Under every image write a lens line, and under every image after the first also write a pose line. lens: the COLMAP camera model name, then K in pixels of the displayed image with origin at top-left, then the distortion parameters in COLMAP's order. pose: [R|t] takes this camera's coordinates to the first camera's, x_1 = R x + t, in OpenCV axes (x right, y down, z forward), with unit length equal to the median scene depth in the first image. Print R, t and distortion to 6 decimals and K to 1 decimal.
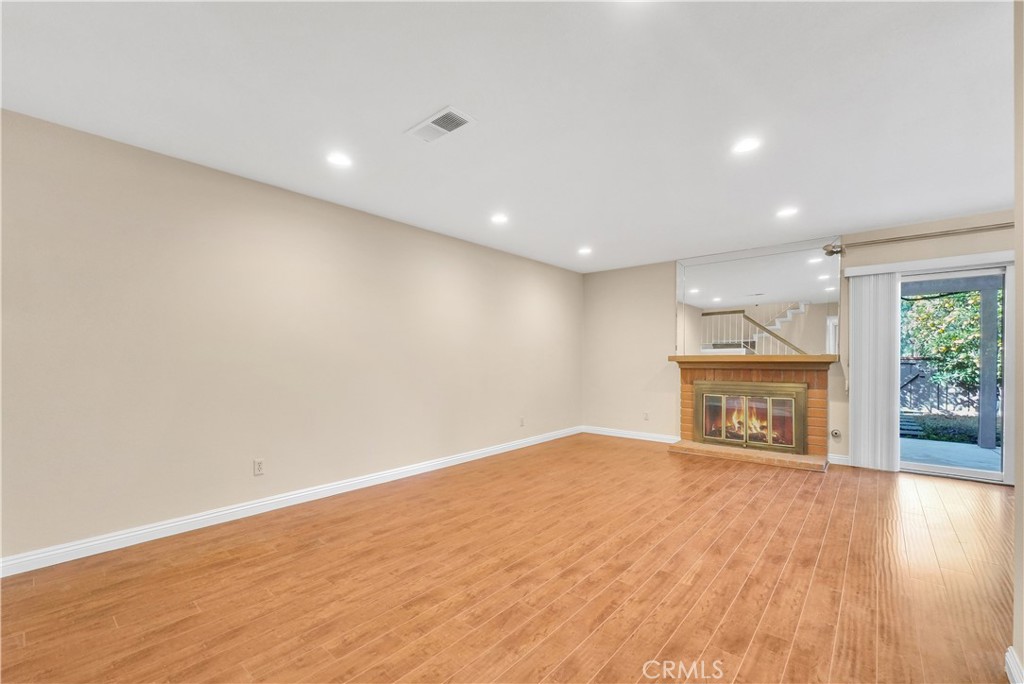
lens RADIAL K [[416.1, 0, 513.4], [0, 416.1, 359.2], [0, 0, 1]] dist [-0.002636, -0.000245]
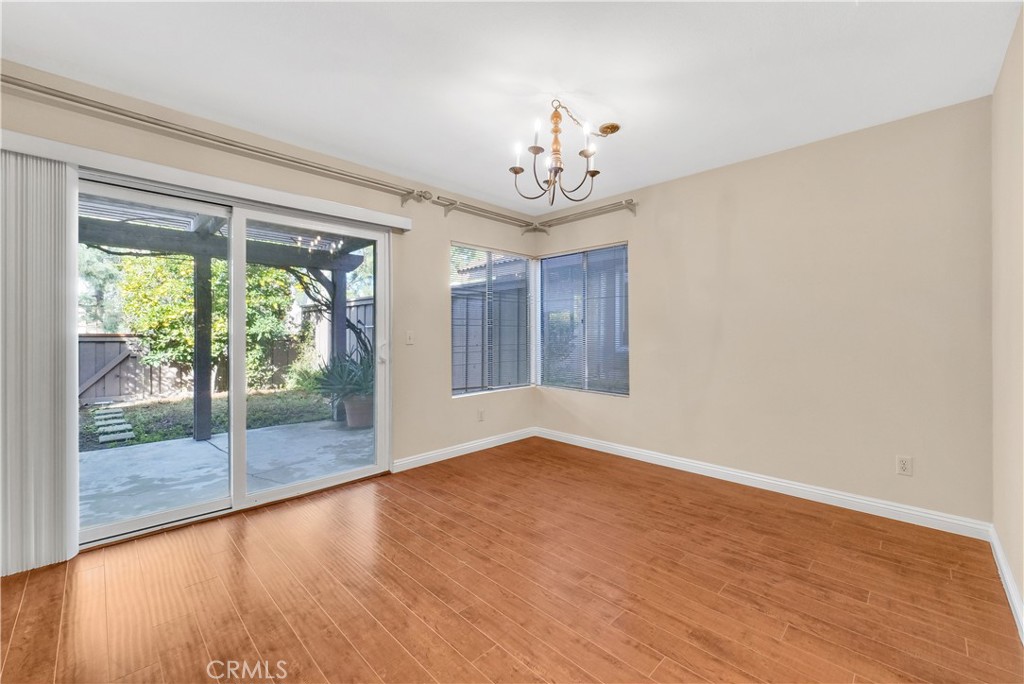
lens RADIAL K [[416.1, 0, 510.0], [0, 416.1, 339.3], [0, 0, 1]] dist [-0.002636, -0.000245]
pose [[0.063639, -0.010022, 0.997923, 0.624541], [0.001218, 0.999950, 0.009965, -0.004589], [-0.997972, 0.000582, 0.063648, 0.592878]]
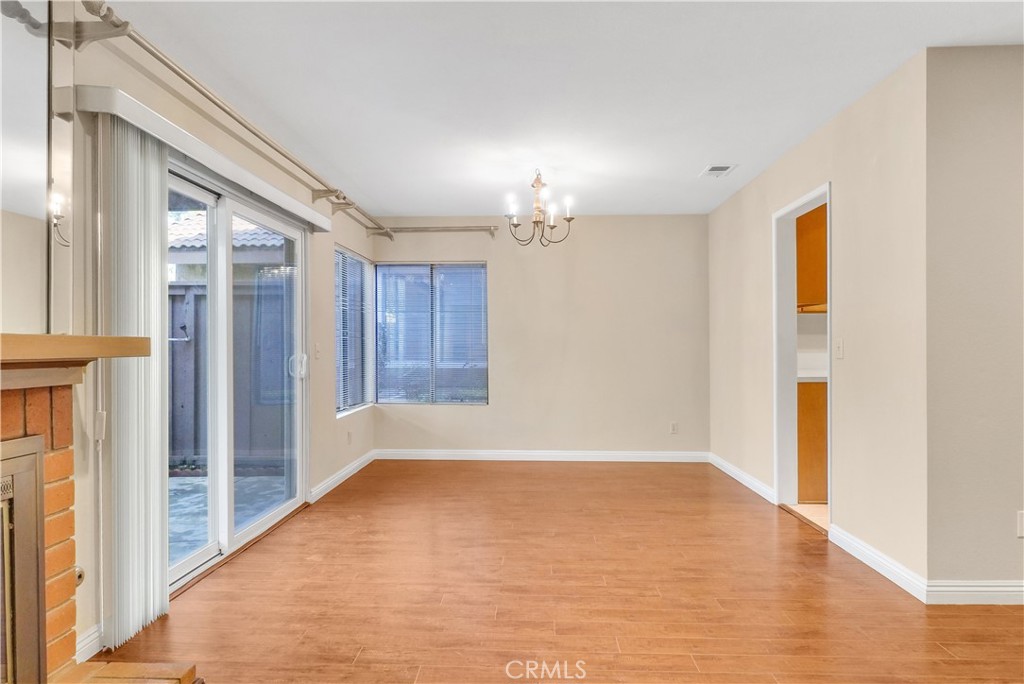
lens RADIAL K [[611.3, 0, 508.3], [0, 611.3, 348.6], [0, 0, 1]] dist [-0.005351, 0.001606]
pose [[-0.621509, 0.001956, 0.783404, 0.276403], [0.004595, 0.999989, 0.001149, -0.002223], [-0.783393, 0.004313, -0.621511, 1.535473]]
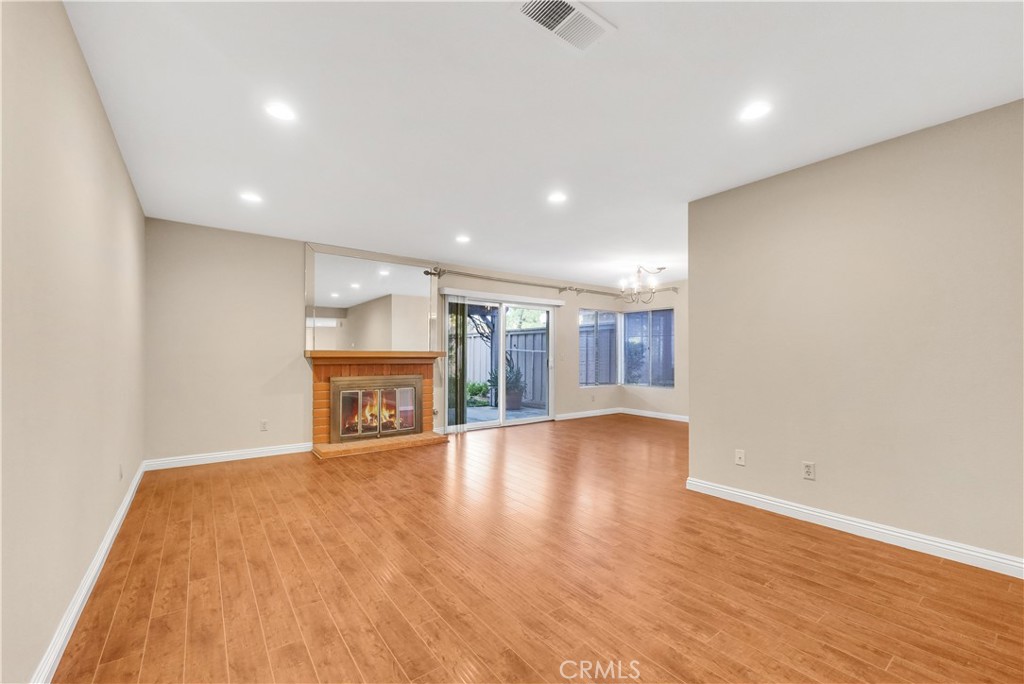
lens RADIAL K [[416.1, 0, 498.3], [0, 416.1, 348.0], [0, 0, 1]] dist [-0.002636, -0.000245]
pose [[0.234232, 0.019426, 0.971987, -0.686602], [-0.004867, 0.999811, -0.018809, 0.001135], [-0.972169, -0.000325, 0.234282, 0.743037]]
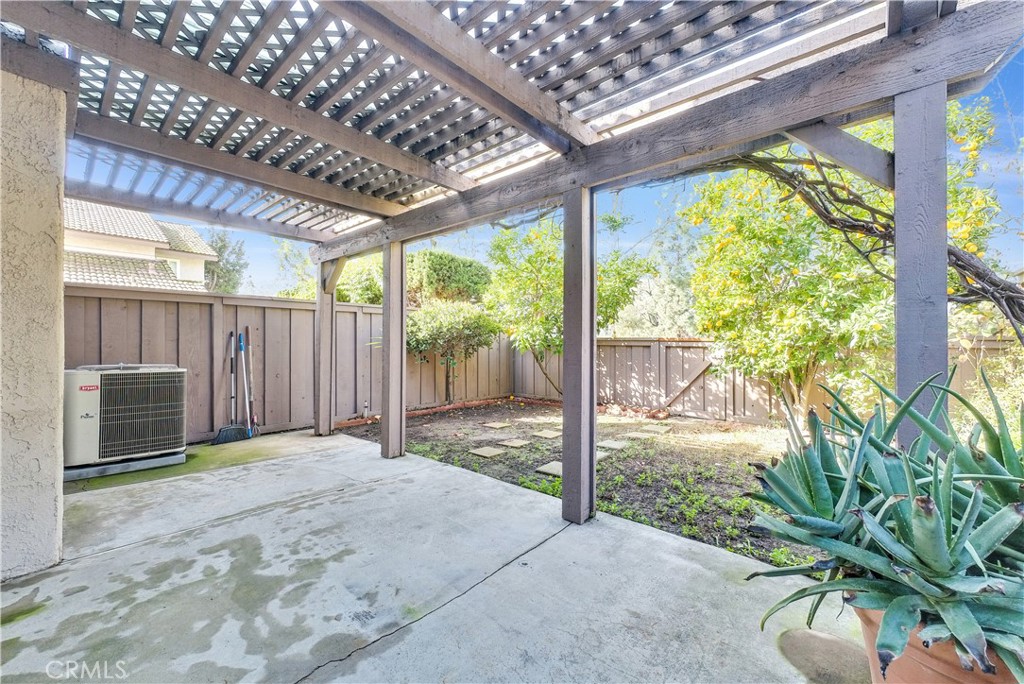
lens RADIAL K [[416.1, 0, 513.0], [0, 416.1, 341.0], [0, 0, 1]] dist [-0.002636, -0.000245]
pose [[0.999962, 0.002068, -0.008495, 2.059989], [-0.002093, 0.999994, -0.002878, 0.012113], [0.008489, 0.002896, 0.999960, 0.986705]]
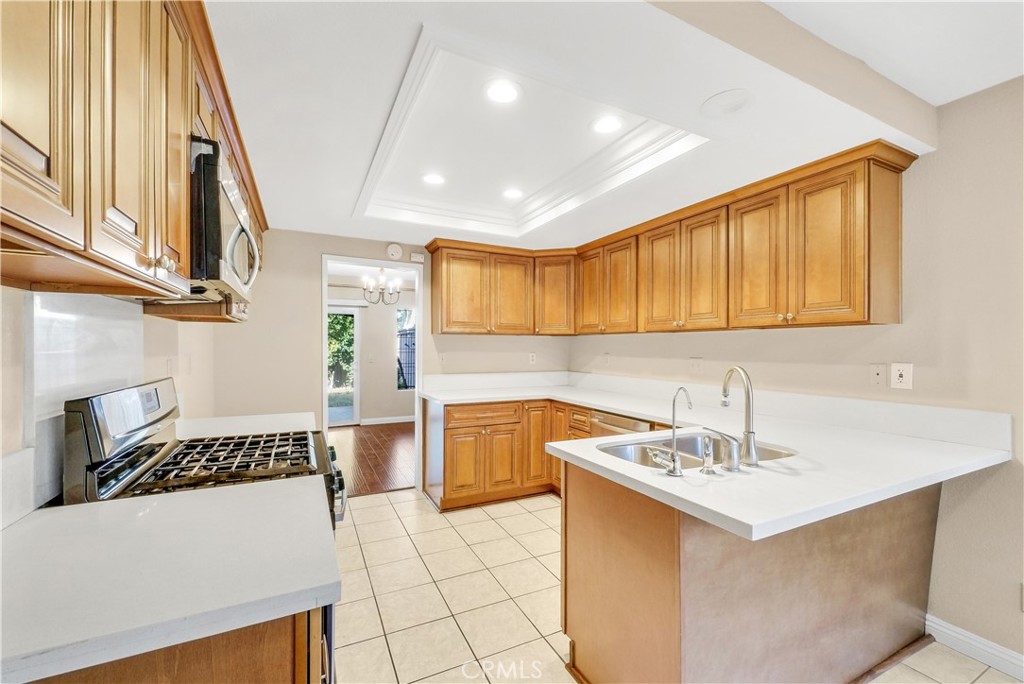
lens RADIAL K [[416.1, 0, 509.4], [0, 416.1, 345.4], [0, 0, 1]] dist [-0.002636, -0.000245]
pose [[0.374578, 0.003611, 0.927188, -0.084652], [-0.008331, 0.999965, -0.000528, -0.074721], [-0.927158, -0.007526, 0.374595, -0.636019]]
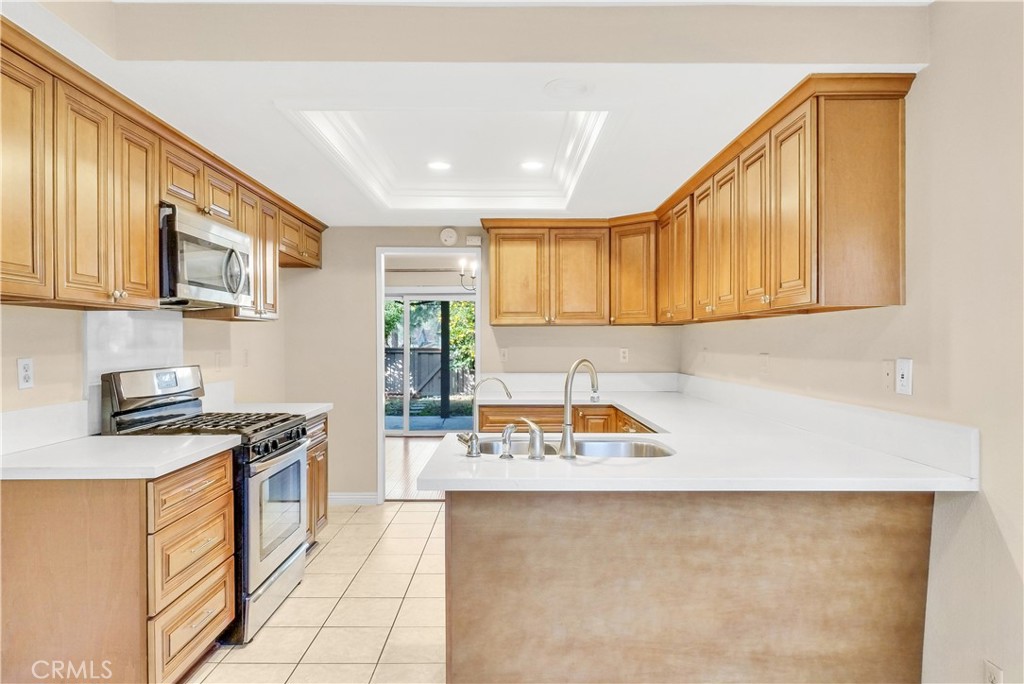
lens RADIAL K [[618.7, 0, 515.0], [0, 618.7, 338.6], [0, 0, 1]] dist [0.000064, -0.003729]
pose [[0.741743, -0.000181, 0.670684, -0.052947], [0.000090, 1.000000, 0.000171, -0.076044], [-0.670684, -0.000066, 0.741743, -1.241131]]
